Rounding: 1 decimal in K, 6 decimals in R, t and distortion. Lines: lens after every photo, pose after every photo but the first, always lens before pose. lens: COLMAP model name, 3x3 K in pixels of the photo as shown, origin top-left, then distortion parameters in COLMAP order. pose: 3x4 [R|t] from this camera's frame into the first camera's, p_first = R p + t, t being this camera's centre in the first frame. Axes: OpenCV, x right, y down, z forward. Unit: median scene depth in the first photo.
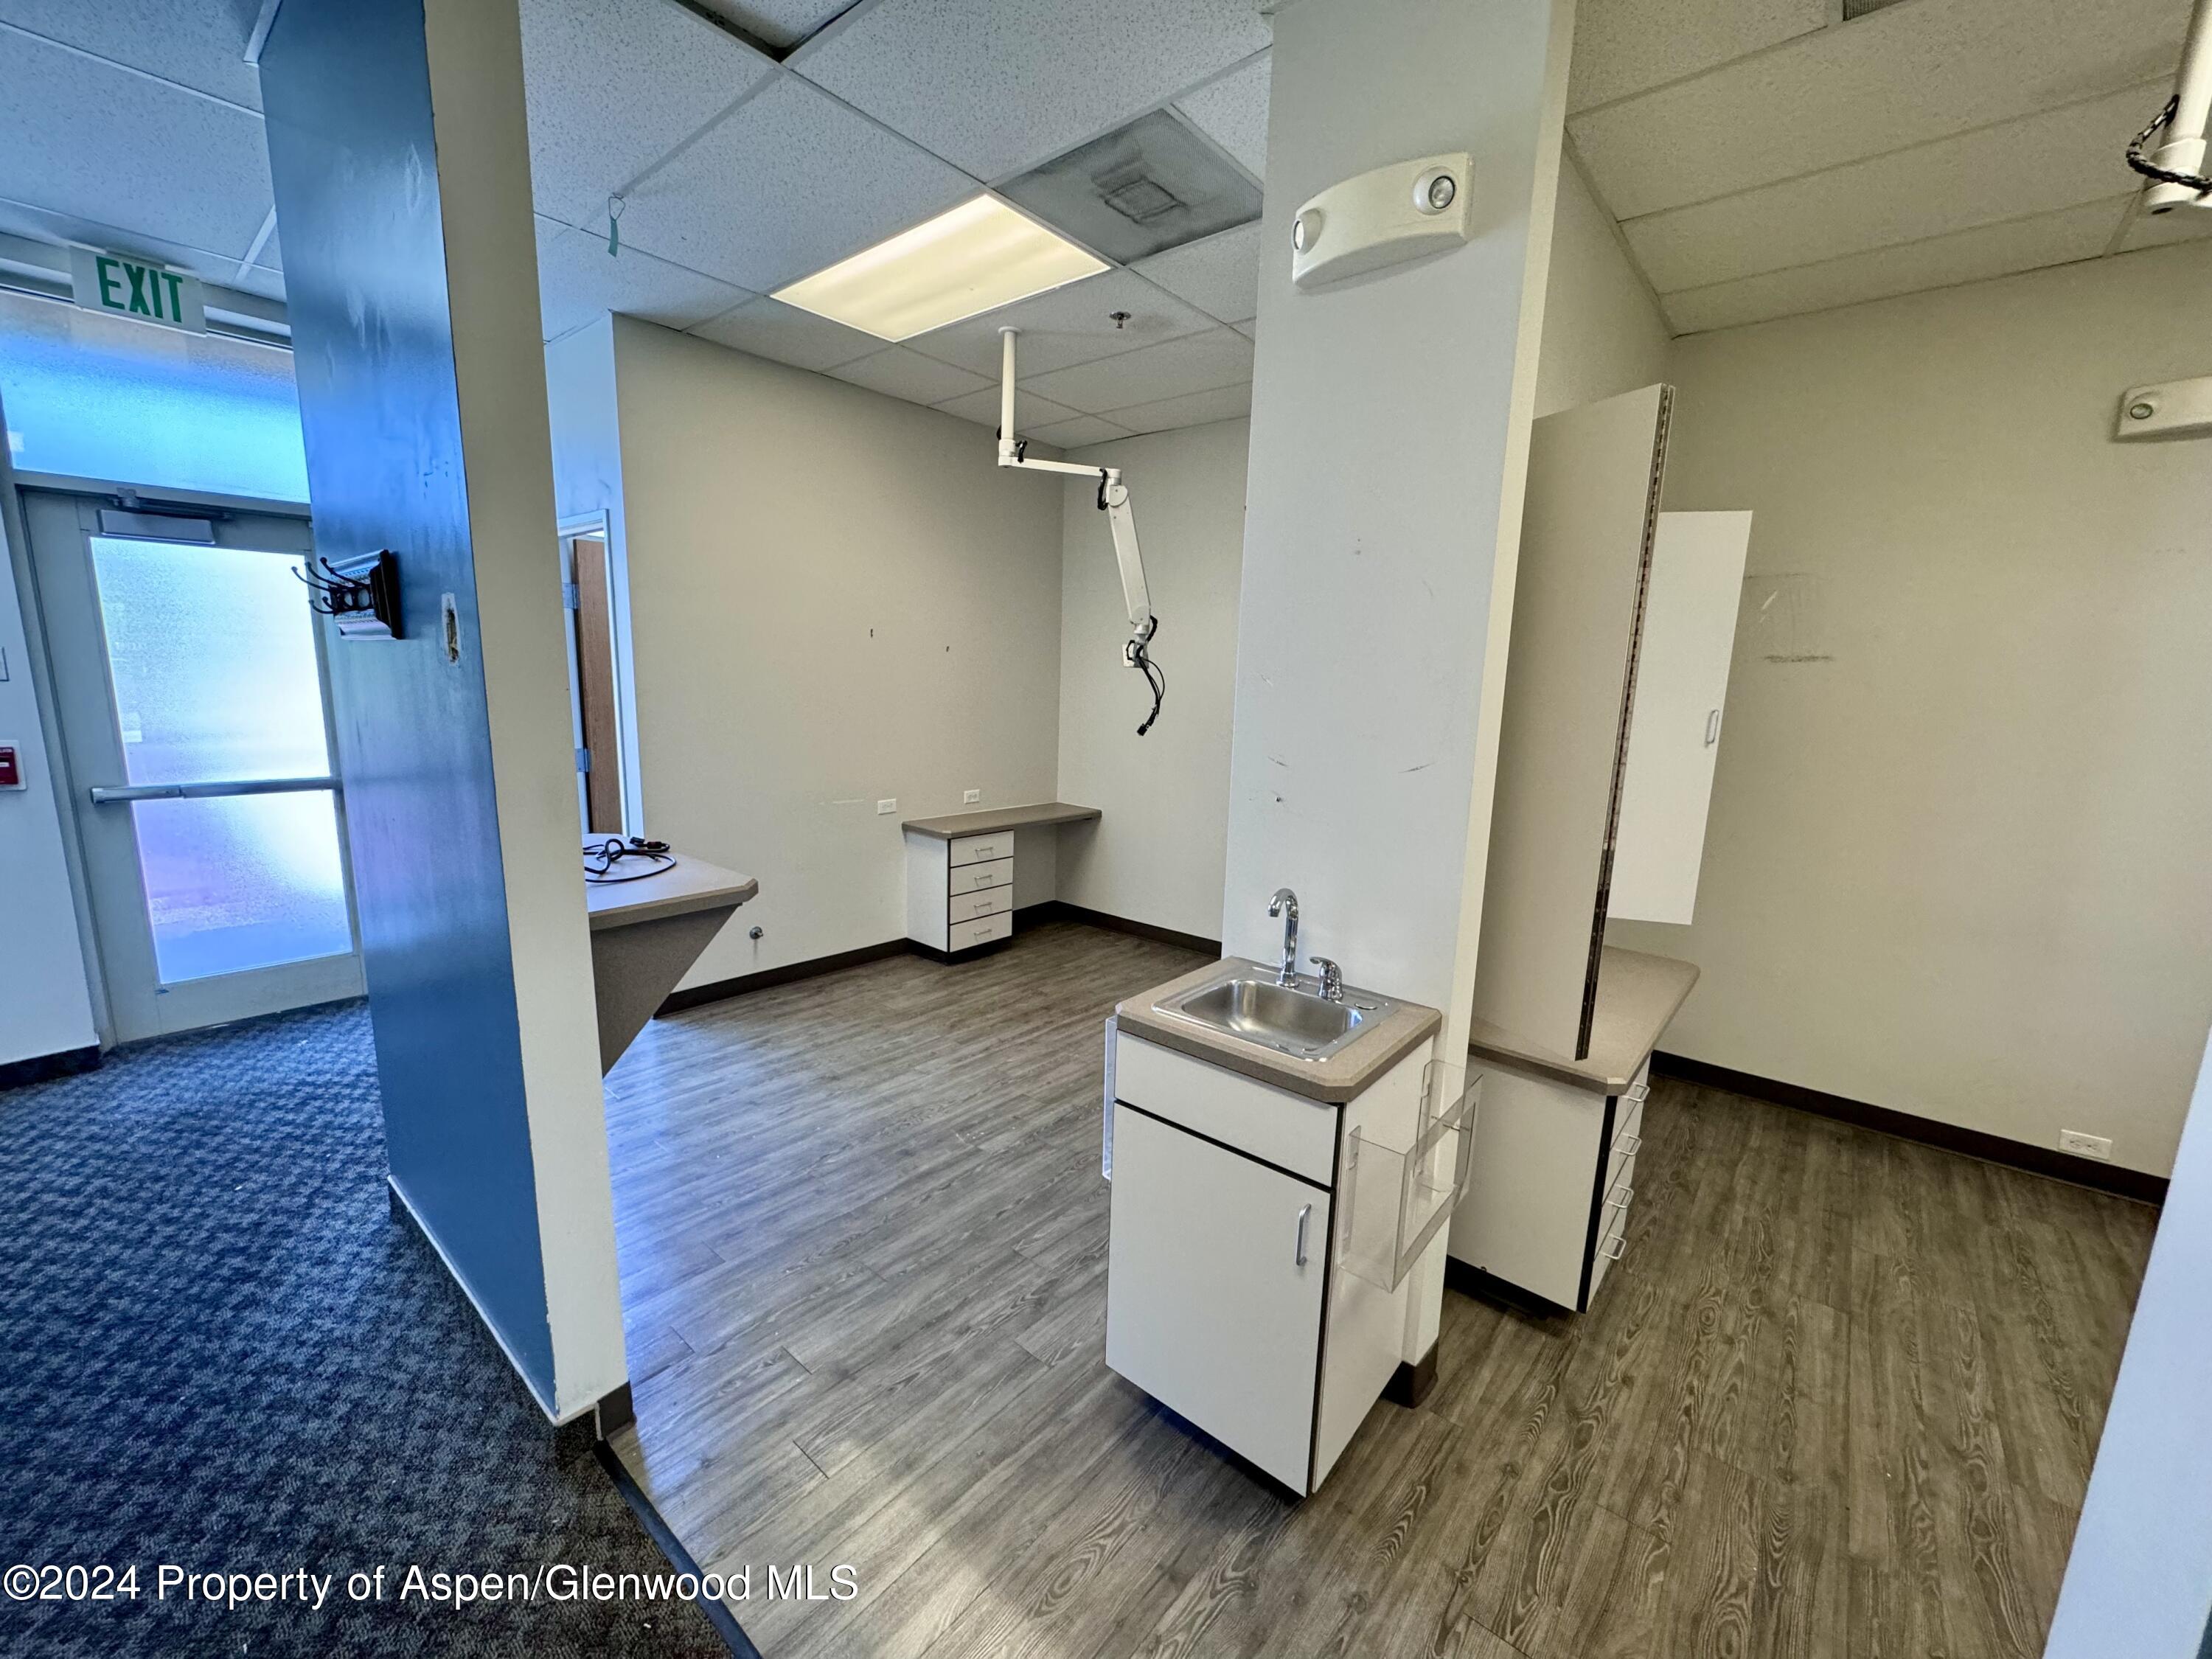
lens RADIAL K [[880.4, 0, 1107.6], [0, 880.4, 827.2], [0, 0, 1]] dist [-0.002356, 0.000424]
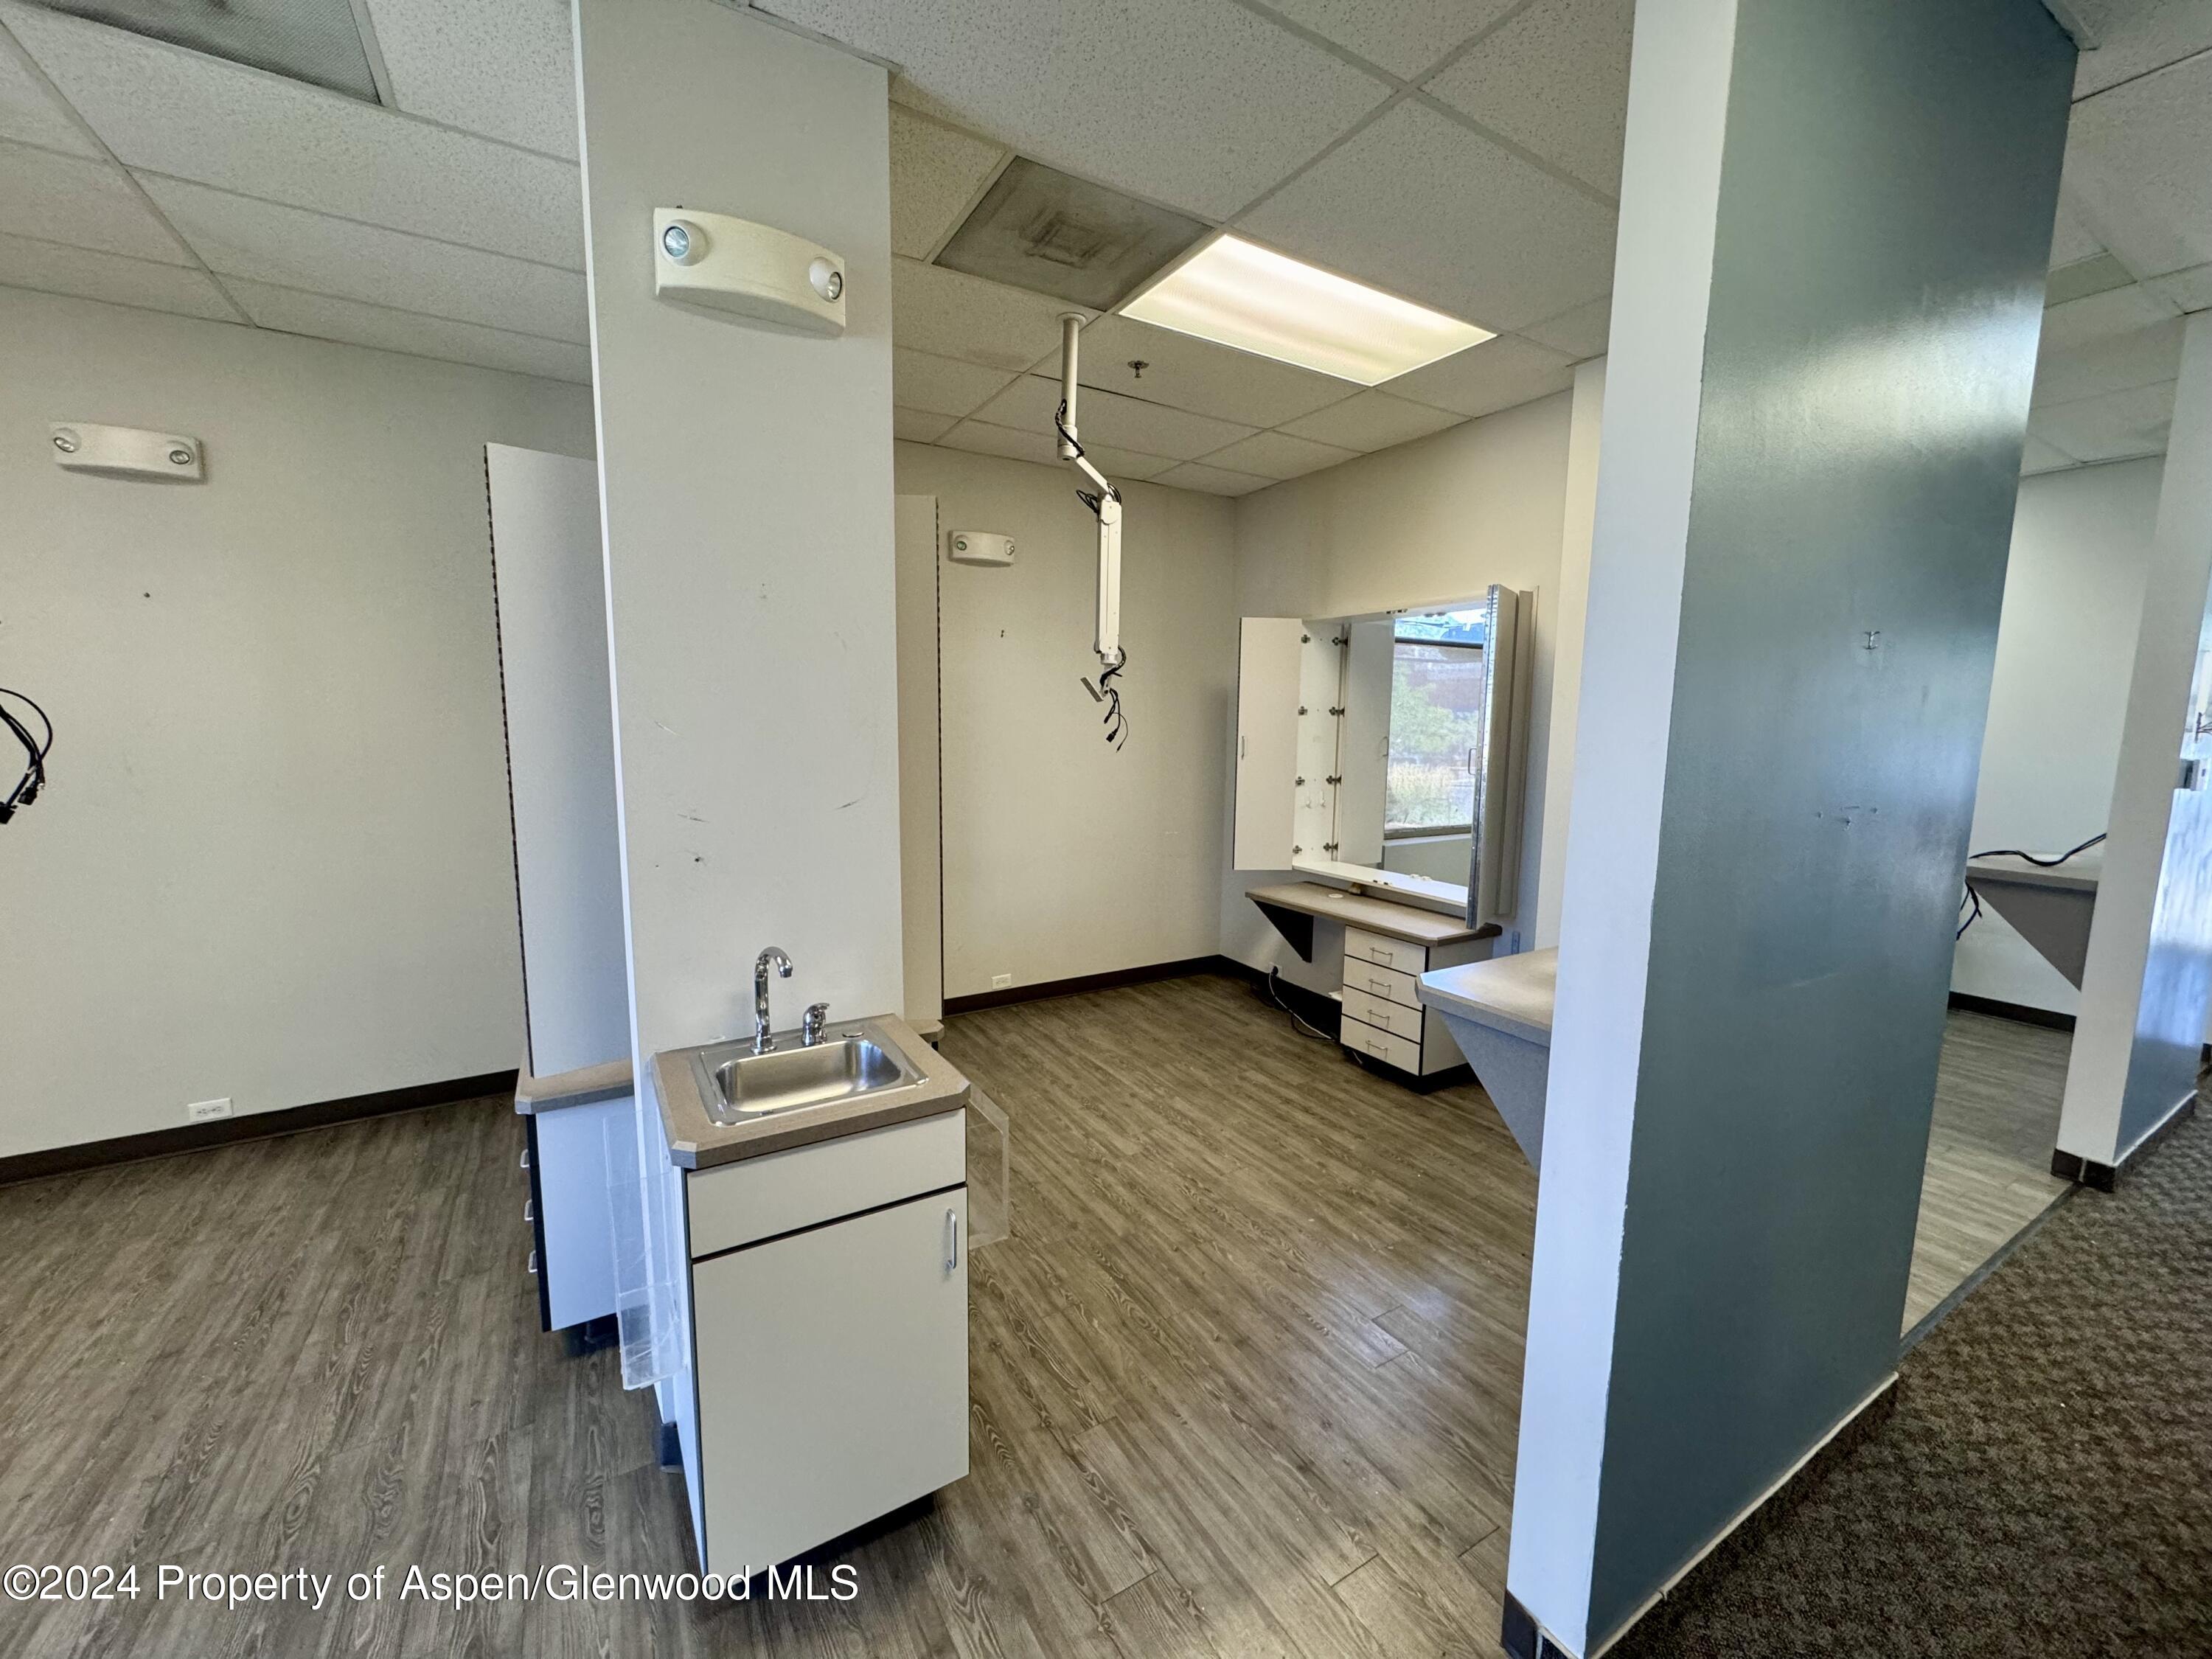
lens RADIAL K [[880.4, 0, 1107.7], [0, 880.4, 828.3], [0, 0, 1]] dist [-0.002356, 0.000424]
pose [[0.323477, -0.146601, 0.934810, -0.389173], [0.161741, 0.981953, 0.098026, -0.064021], [-0.932310, 0.119488, 0.341351, 0.233945]]
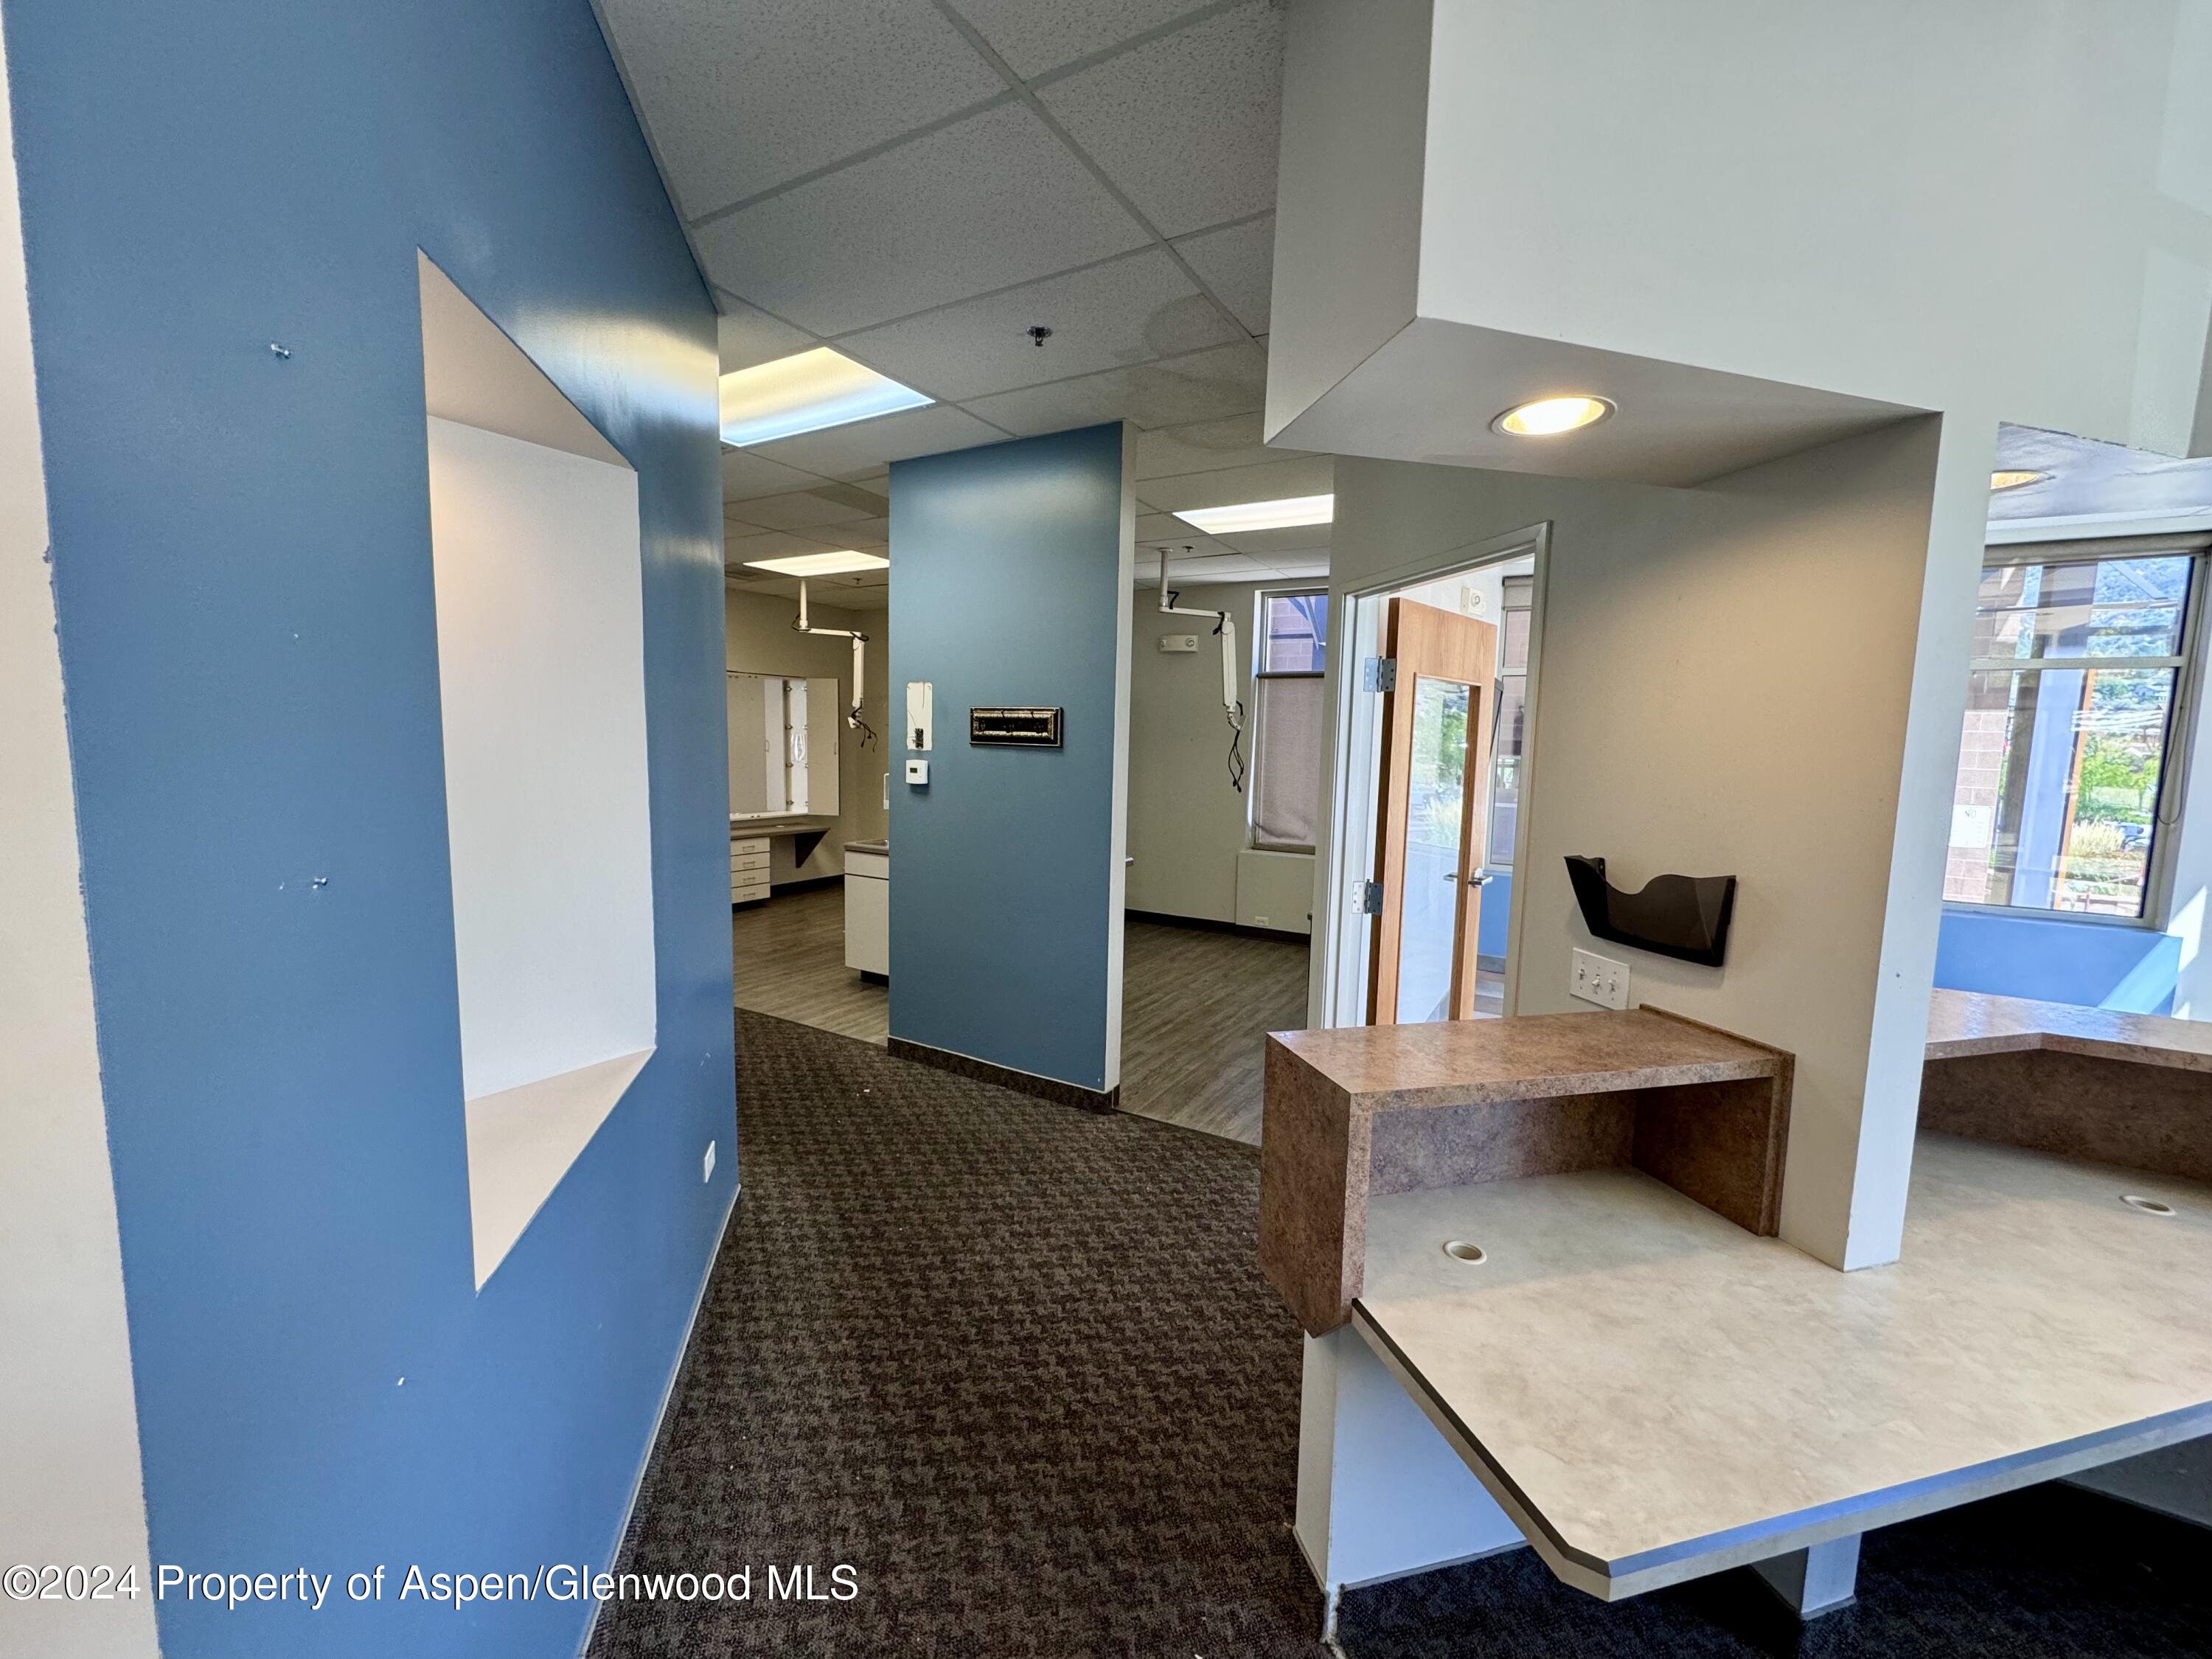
lens RADIAL K [[880.4, 0, 1109.7], [0, 880.4, 829.2], [0, 0, 1]] dist [-0.002356, 0.000424]
pose [[0.984623, -0.025244, 0.172858, 1.232232], [0.036016, 0.997580, -0.059470, 0.428986], [-0.170938, 0.064782, 0.983150, -2.398426]]
